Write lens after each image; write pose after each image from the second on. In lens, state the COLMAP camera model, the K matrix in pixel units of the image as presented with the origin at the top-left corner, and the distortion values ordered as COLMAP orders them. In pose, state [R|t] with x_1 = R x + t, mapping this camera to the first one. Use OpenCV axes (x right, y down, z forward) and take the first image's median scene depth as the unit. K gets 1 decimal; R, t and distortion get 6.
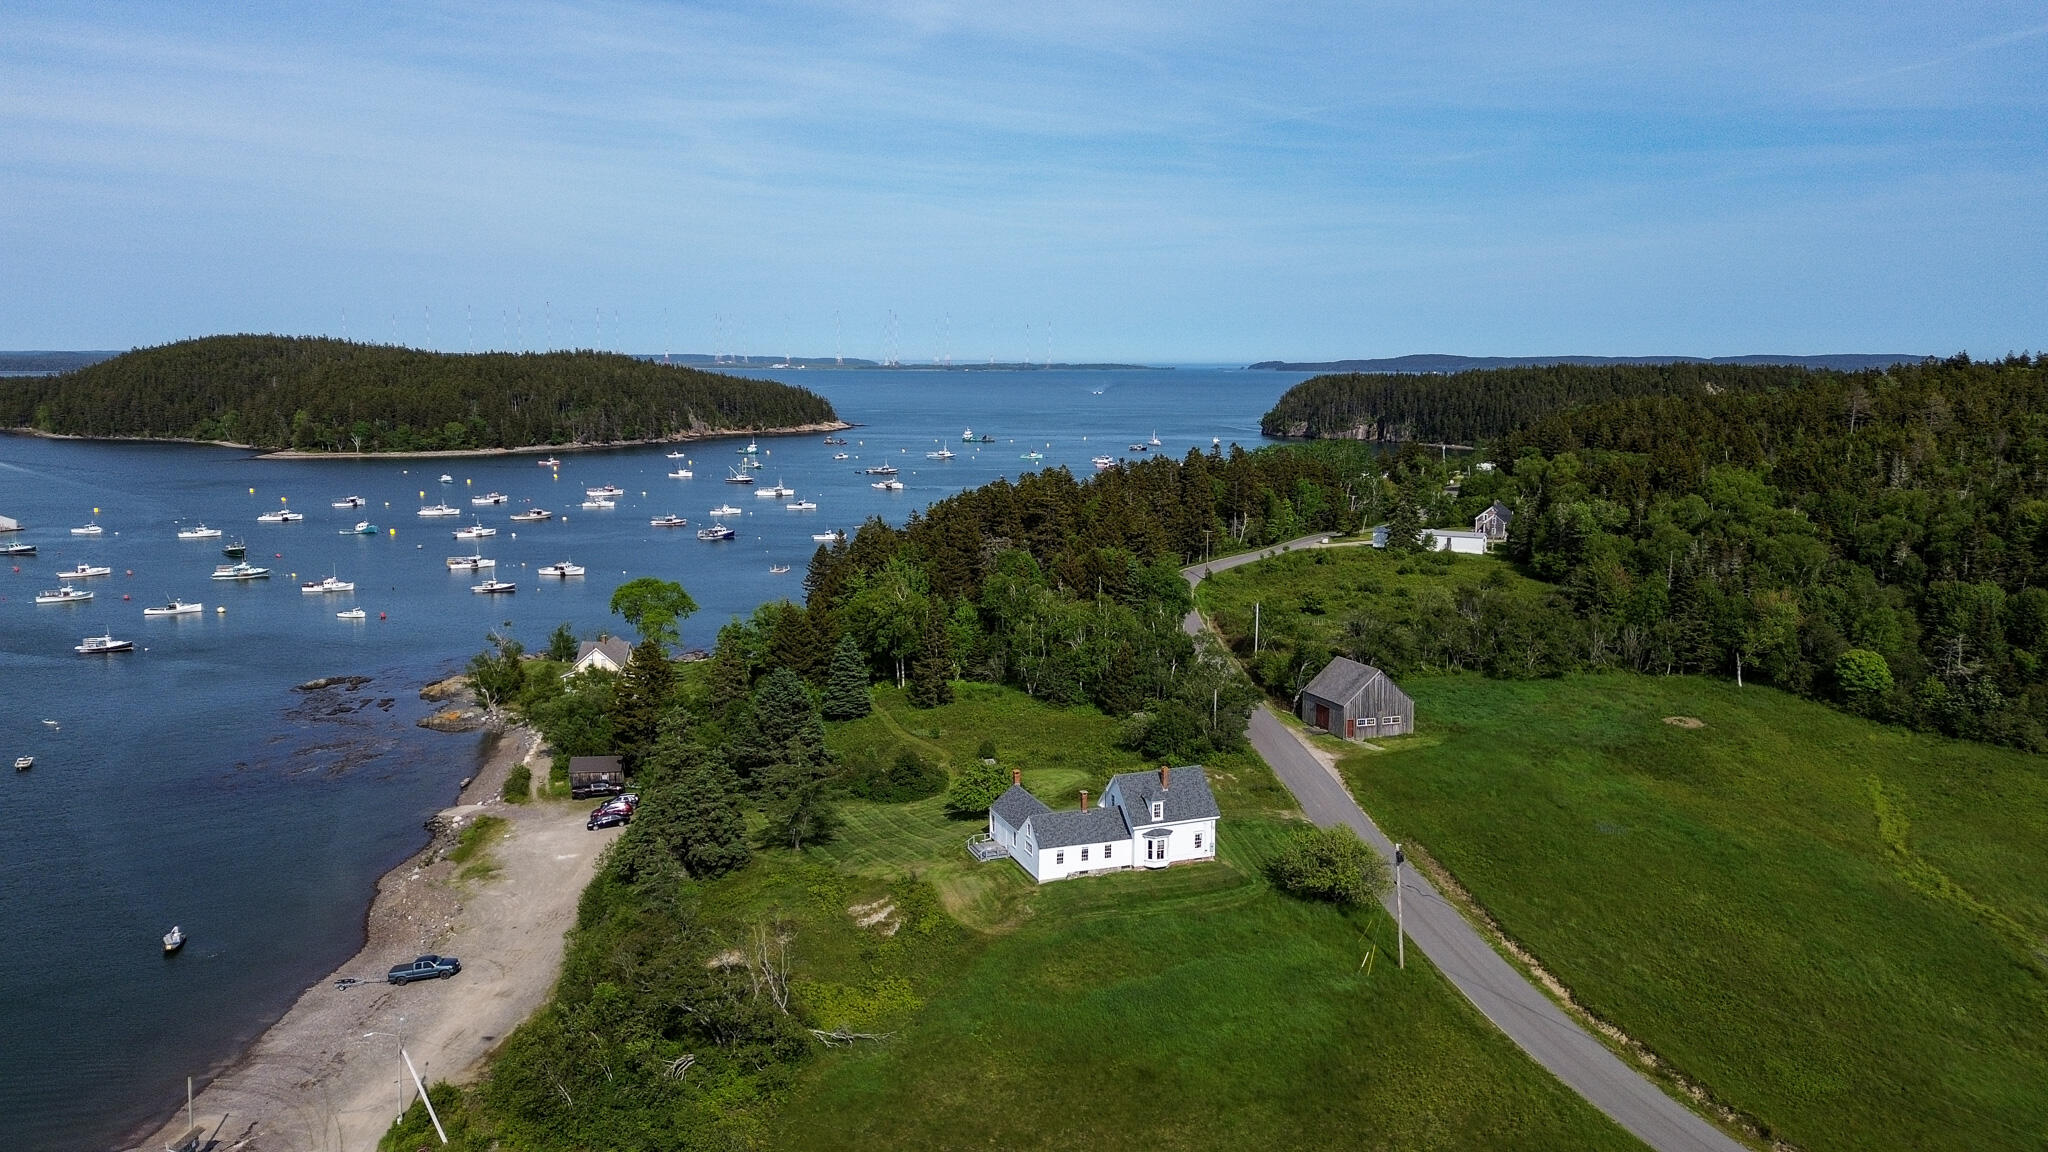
lens RADIAL K [[1439.5, 0, 1025.7], [0, 1439.5, 573.3], [0, 0, 1]] dist [0.085116, -0.089850]
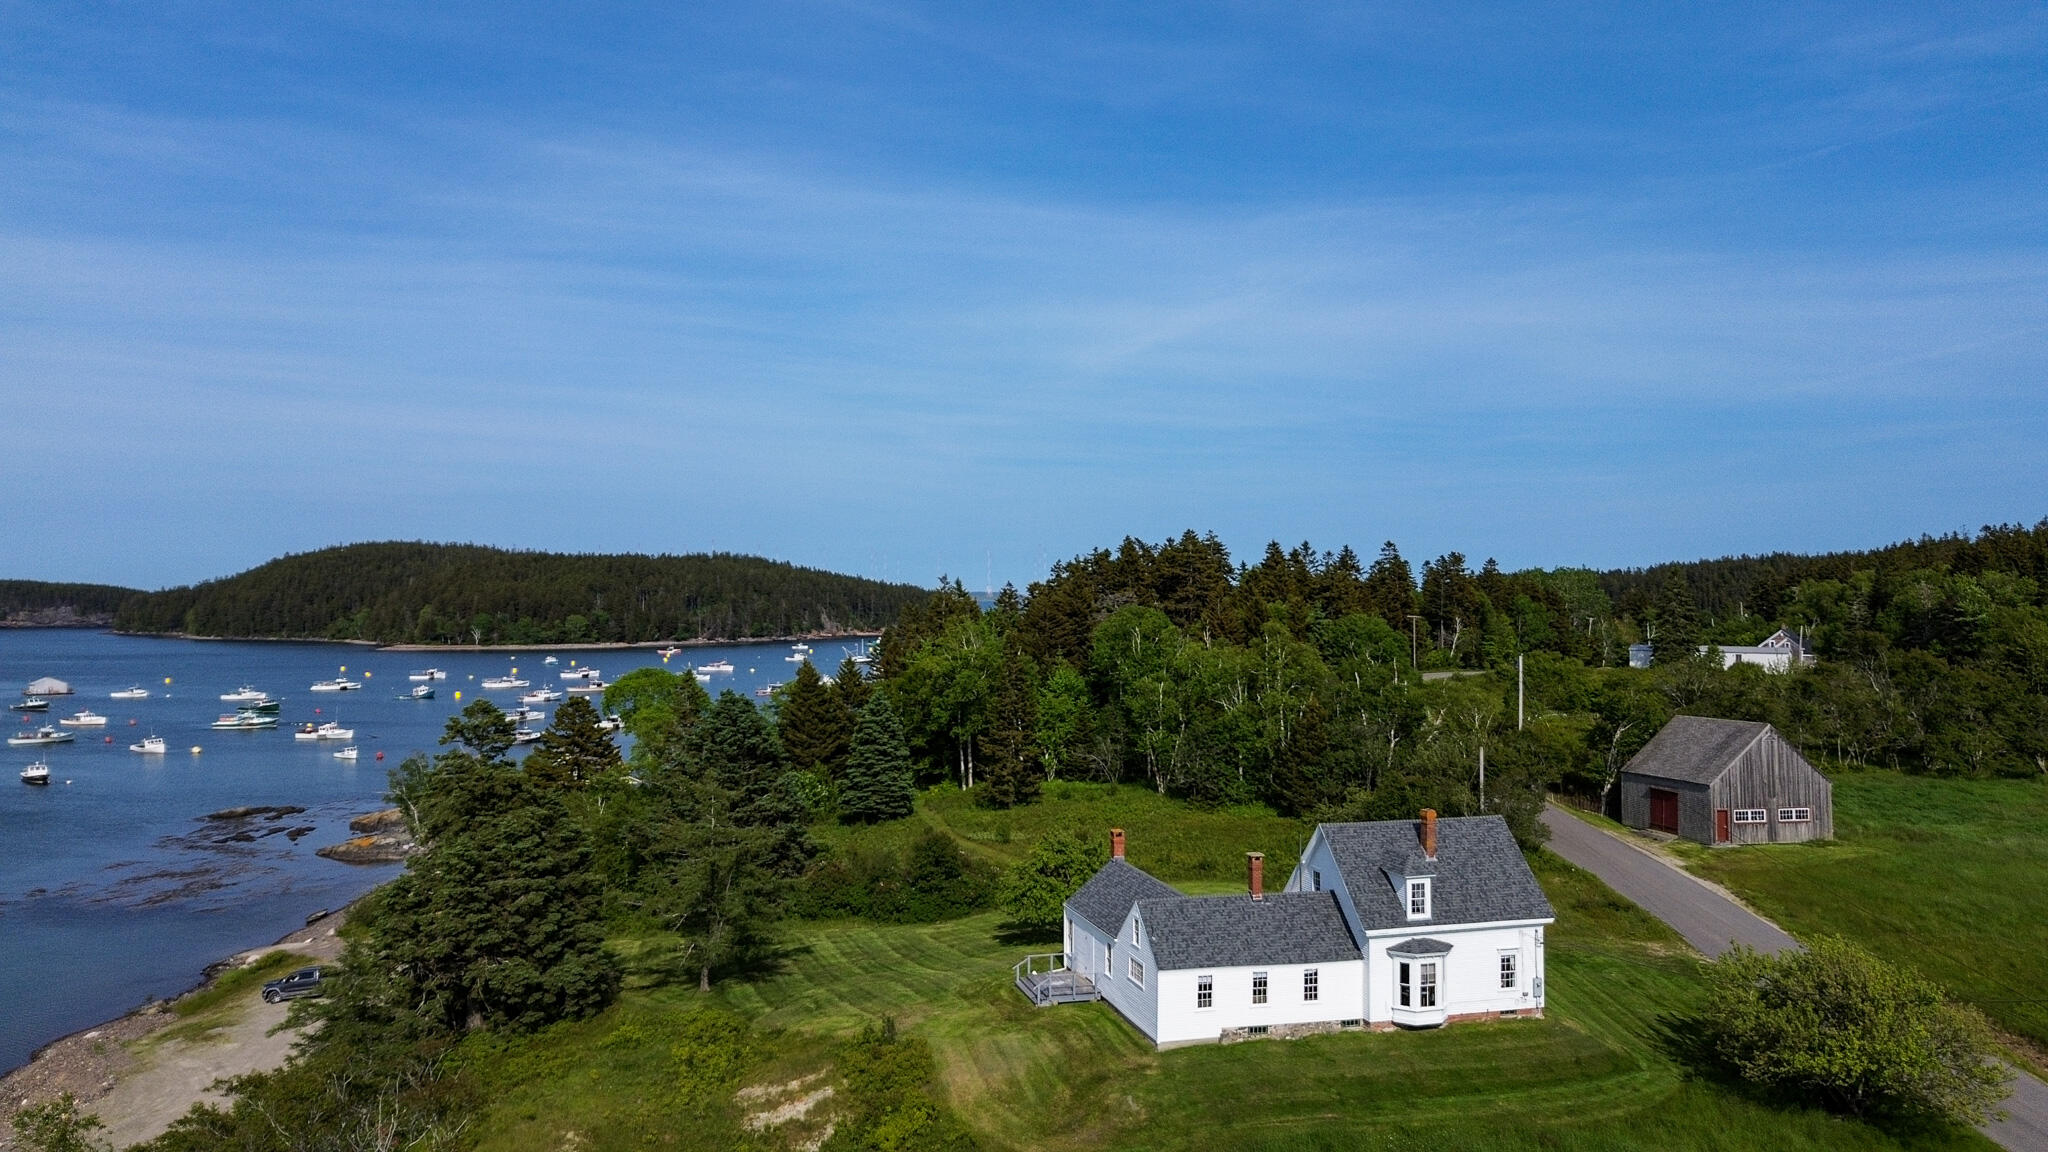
lens RADIAL K [[1449.9, 0, 1027.3], [0, 1449.9, 585.7], [0, 0, 1]] dist [0.065010, -0.066710]
pose [[0.994797, -0.004661, -0.101770, 0.011508], [-0.011026, 0.988158, -0.153044, 0.104847], [0.101278, 0.153370, 0.982965, 0.388878]]
